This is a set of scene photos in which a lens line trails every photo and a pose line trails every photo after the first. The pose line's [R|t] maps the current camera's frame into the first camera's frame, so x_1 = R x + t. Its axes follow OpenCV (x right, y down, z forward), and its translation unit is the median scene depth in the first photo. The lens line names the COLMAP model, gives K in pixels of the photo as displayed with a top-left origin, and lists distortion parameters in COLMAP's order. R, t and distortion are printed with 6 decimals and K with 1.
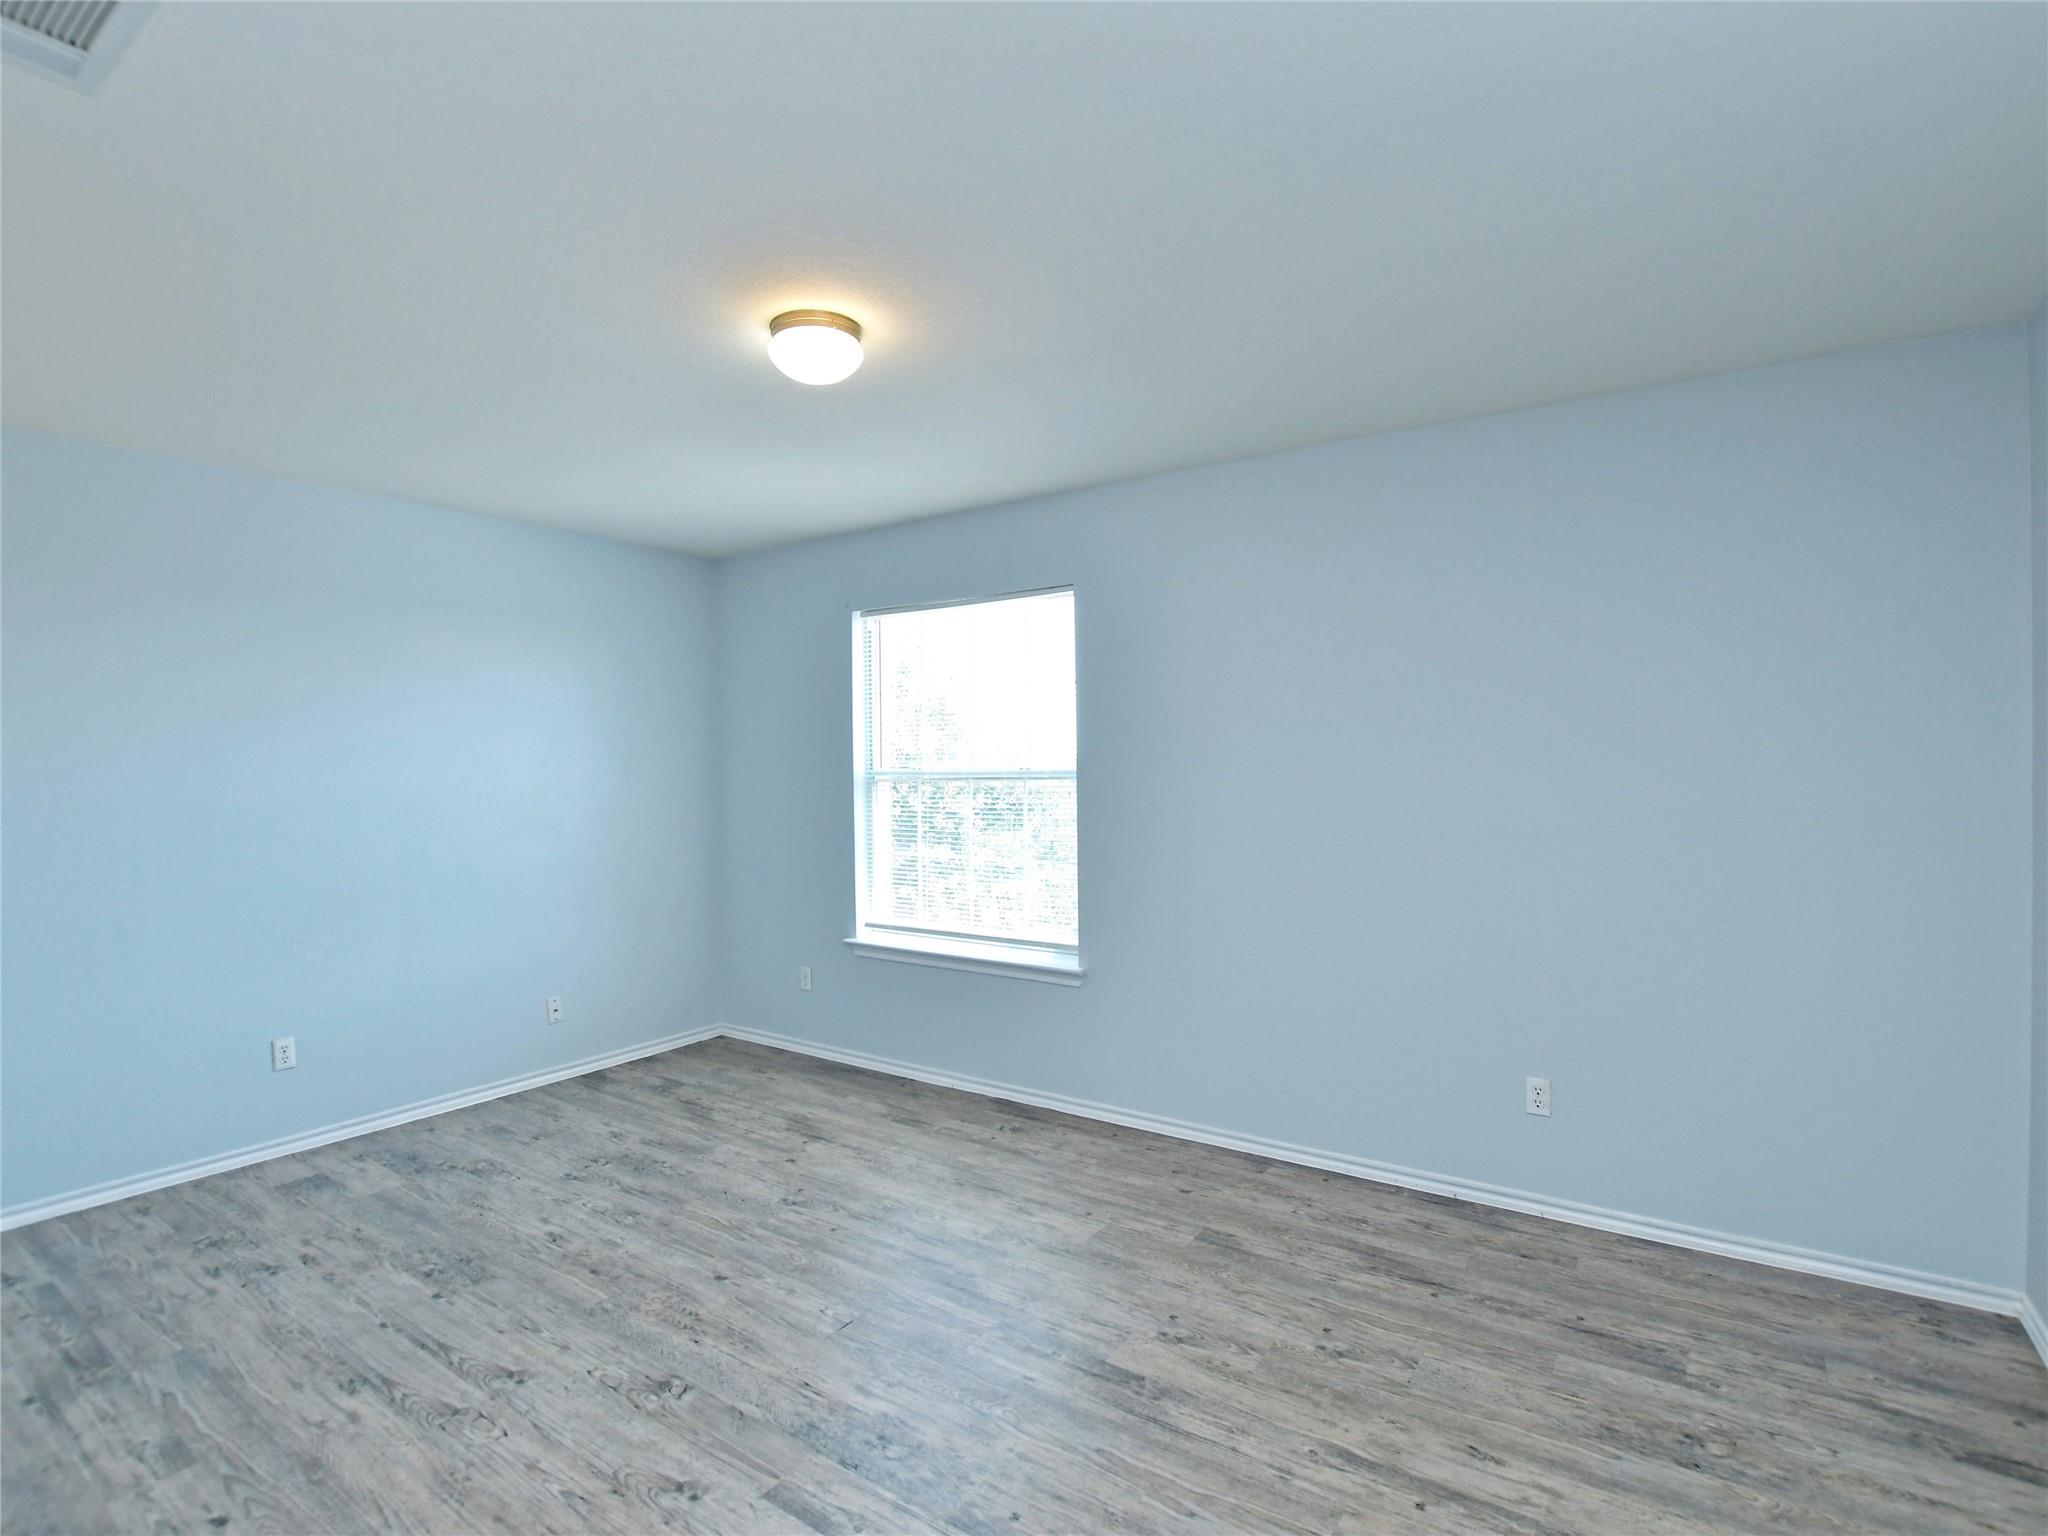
lens RADIAL K [[1007.6, 0, 1009.6], [0, 1007.6, 772.6], [0, 0, 1]] dist [-0.029905, 0.001727]
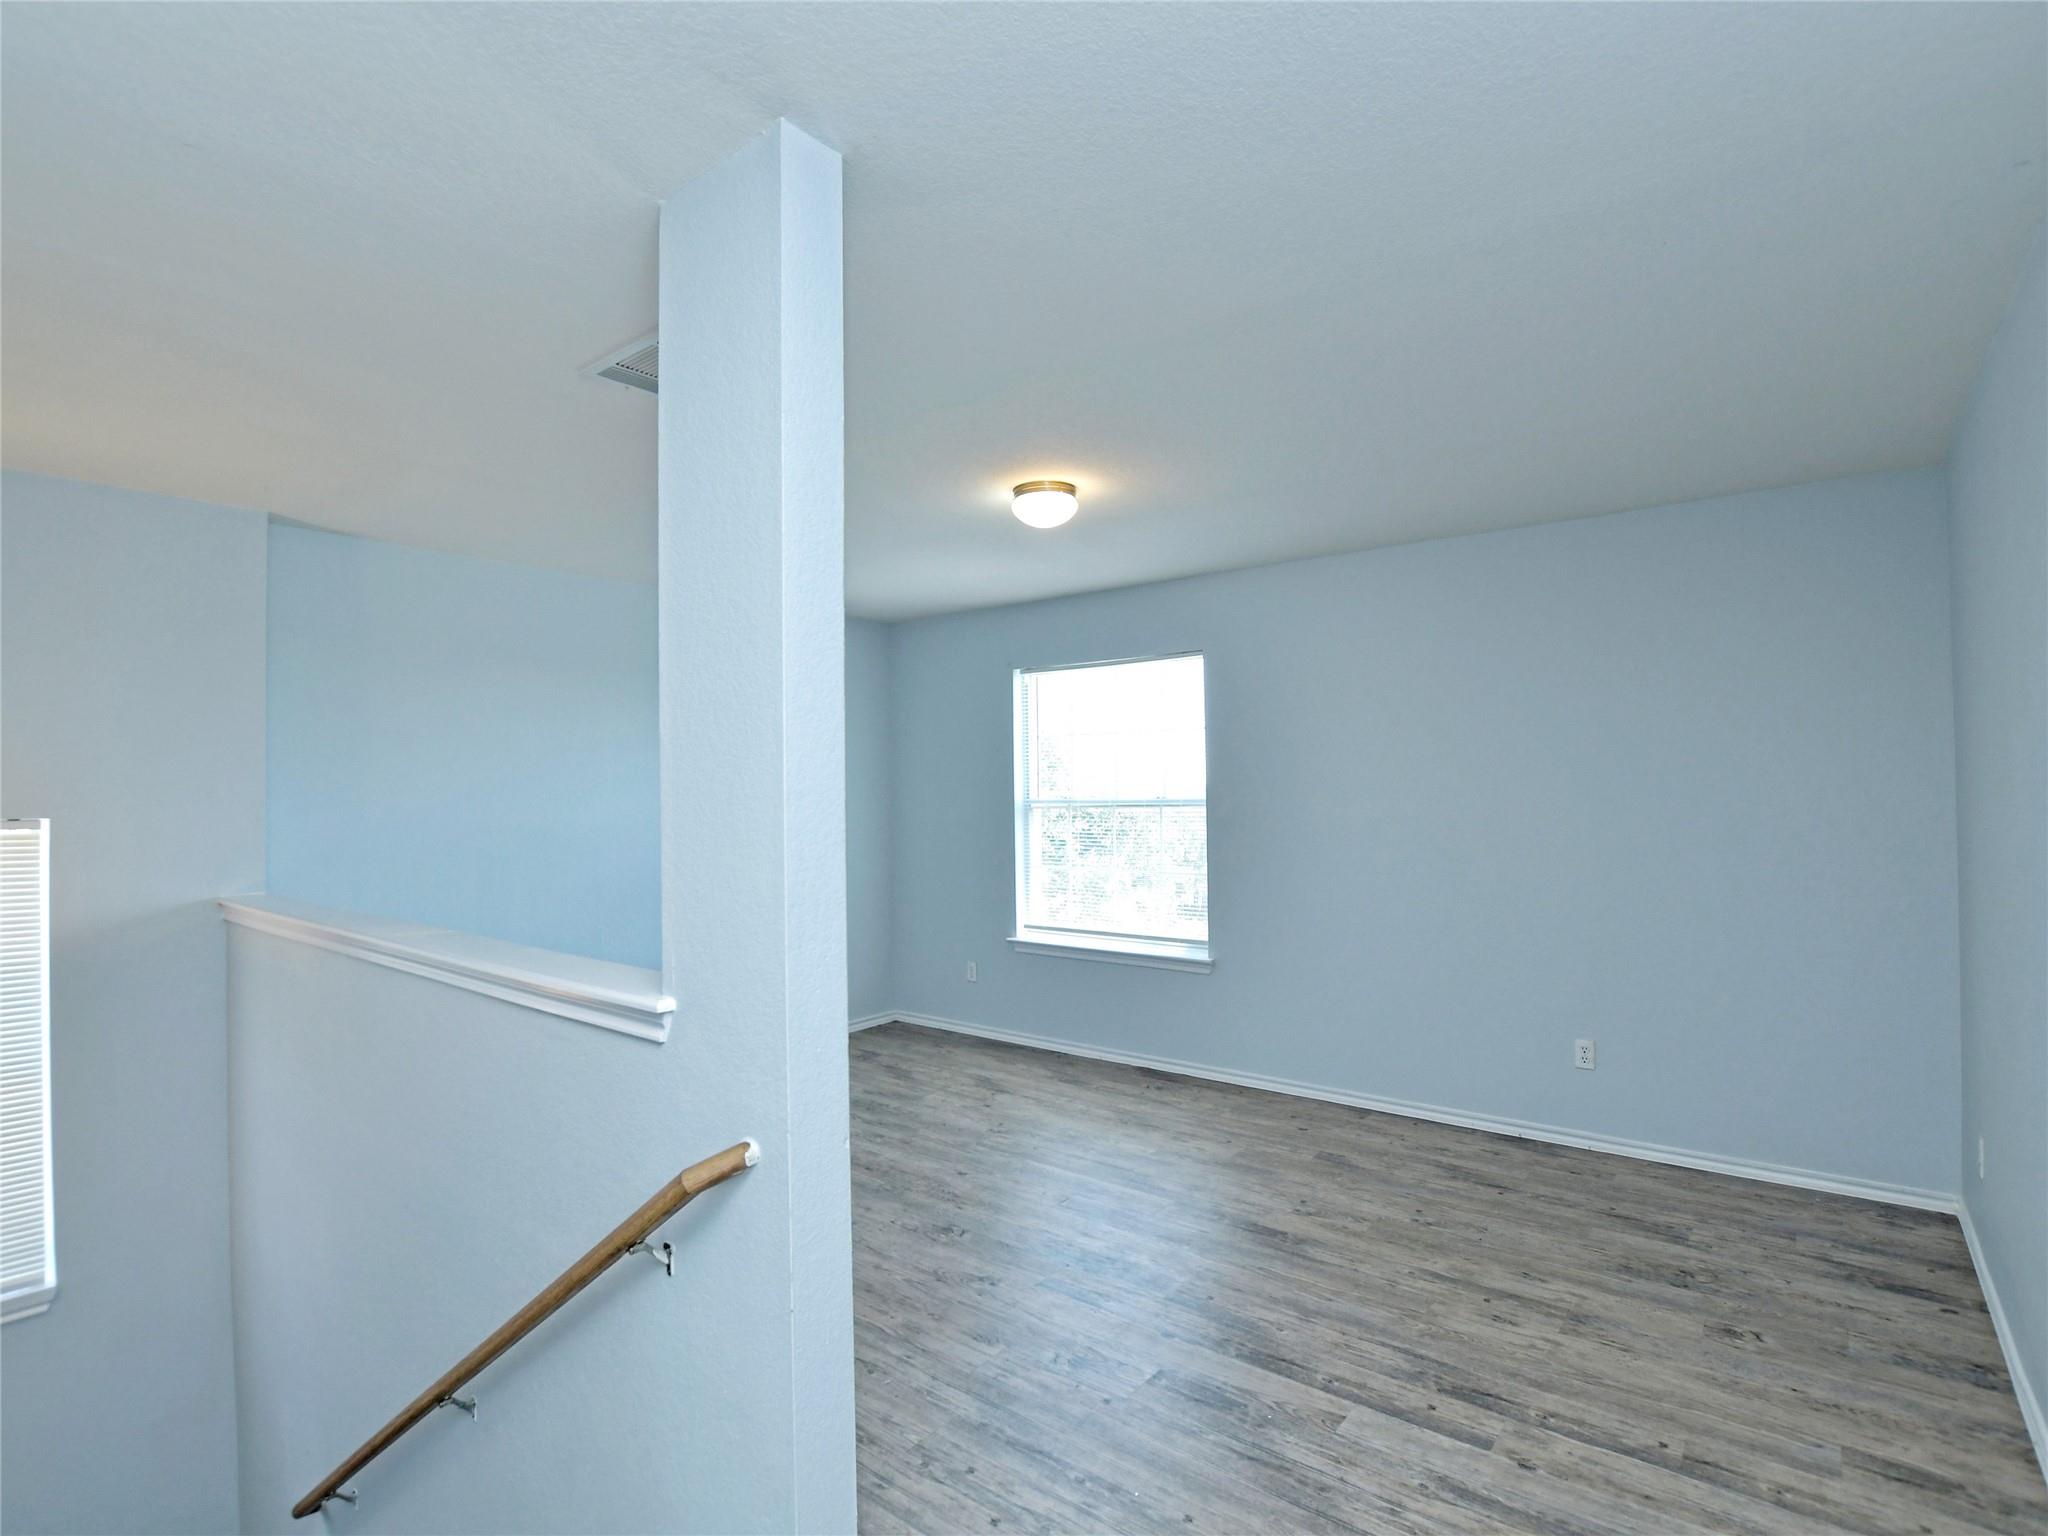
lens RADIAL K [[1007.6, 0, 1009.6], [0, 1007.6, 772.6], [0, 0, 1]] dist [-0.029905, 0.001727]
pose [[0.997545, -0.002969, -0.069961, -0.121753], [0.001083, 0.999635, -0.026991, -0.002637], [0.070015, 0.026849, 0.997185, -0.353982]]
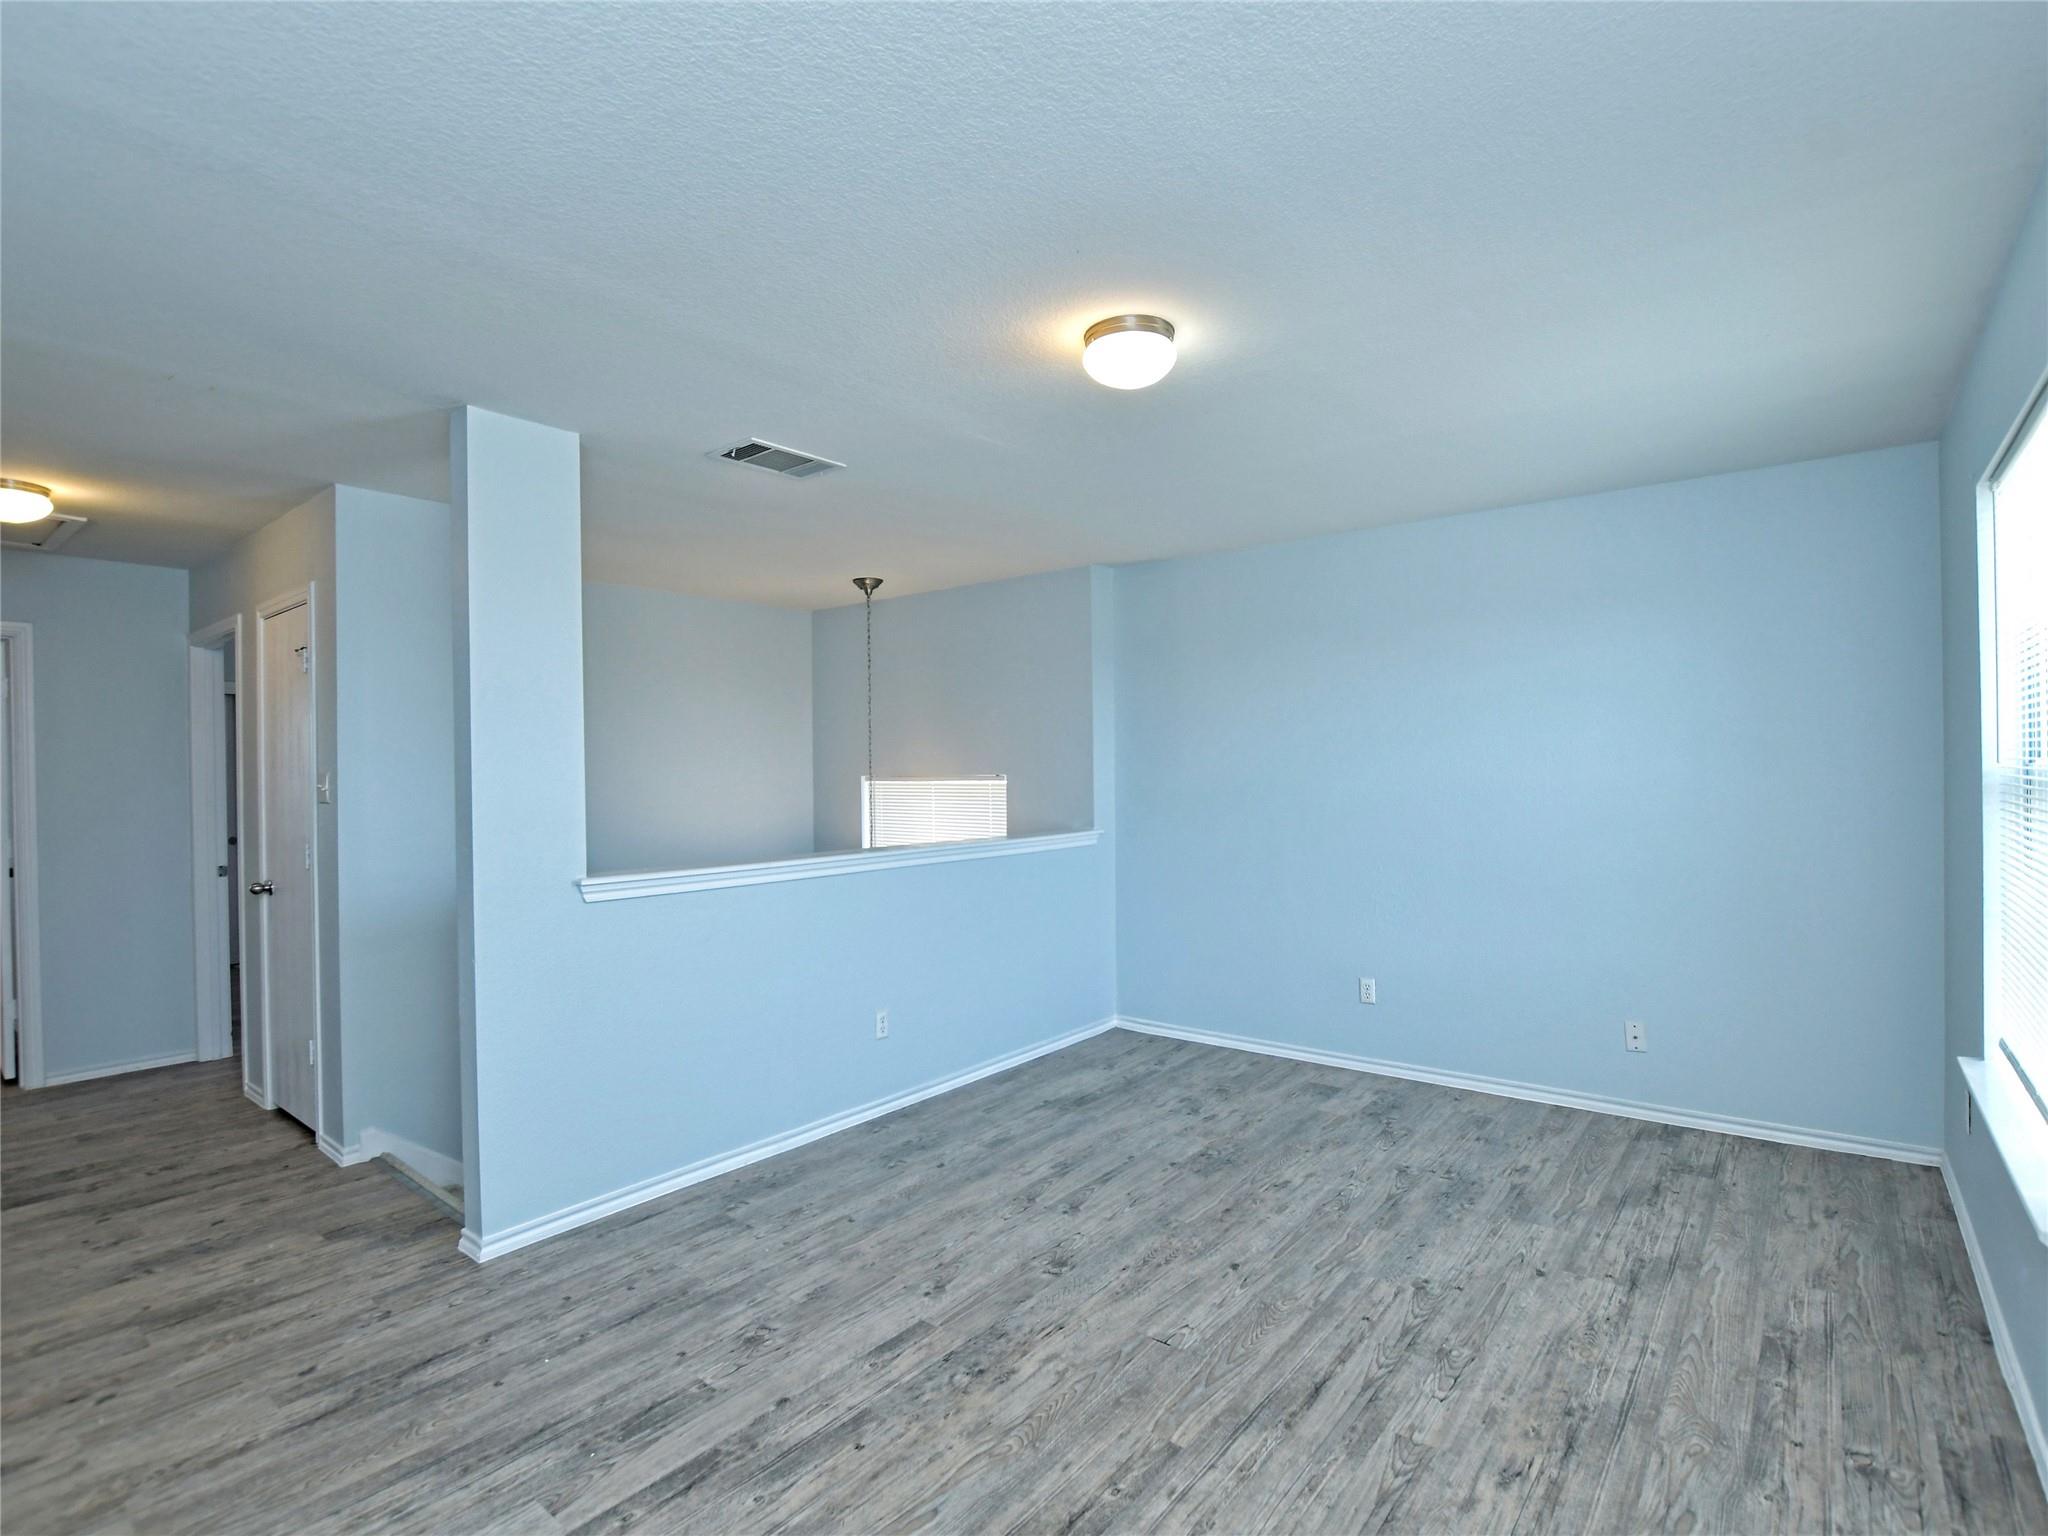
lens RADIAL K [[1007.6, 0, 1009.6], [0, 1007.6, 772.6], [0, 0, 1]] dist [-0.029905, 0.001727]
pose [[-0.072403, 0.010023, -0.997325, 0.704930], [0.005870, 0.999936, 0.009623, -0.009140], [0.997358, -0.005157, -0.072457, 0.805393]]
